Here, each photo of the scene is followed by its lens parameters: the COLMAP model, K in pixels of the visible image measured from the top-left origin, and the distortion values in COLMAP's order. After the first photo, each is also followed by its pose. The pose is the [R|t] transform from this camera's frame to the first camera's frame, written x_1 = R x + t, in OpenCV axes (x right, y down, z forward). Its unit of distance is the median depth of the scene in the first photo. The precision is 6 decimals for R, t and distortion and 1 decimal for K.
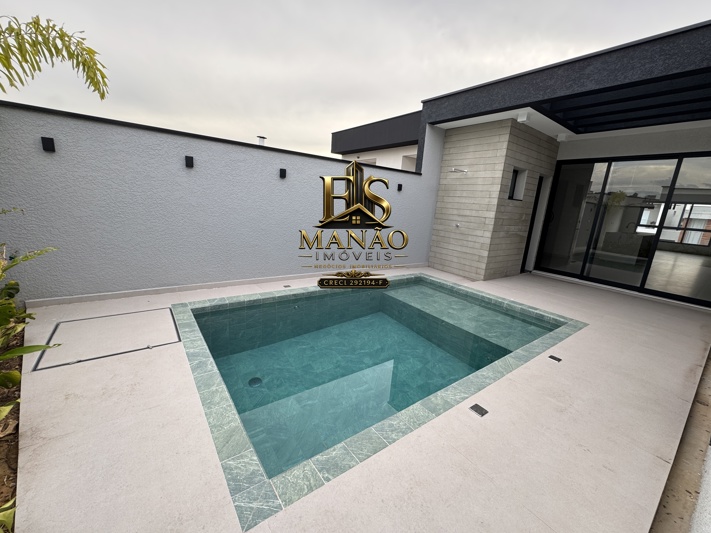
lens RADIAL K [[288.7, 0, 354.8], [0, 288.7, 266.6], [0, 0, 1]] dist [-0.000079, 0.000207]
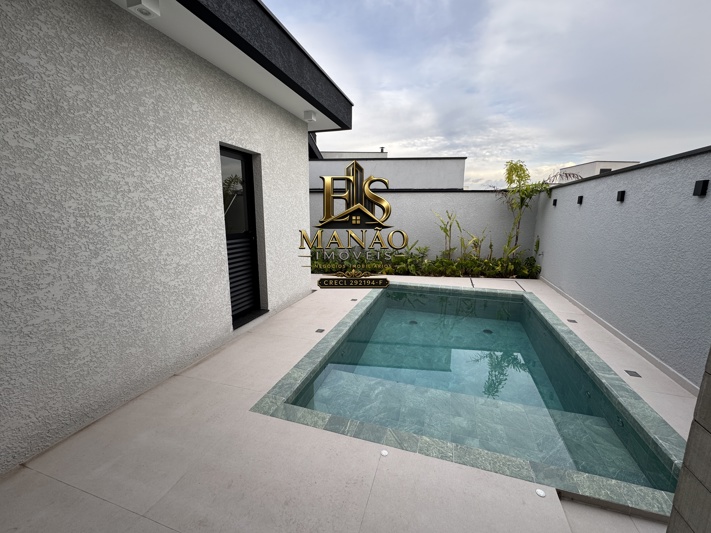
lens RADIAL K [[288.7, 0, 356.4], [0, 288.7, 266.3], [0, 0, 1]] dist [-0.000079, 0.000207]
pose [[-0.811285, 0.037800, -0.583428, 0.945101], [-0.188036, 0.928017, 0.321599, -0.288063], [0.553587, 0.370614, -0.745779, 1.408021]]
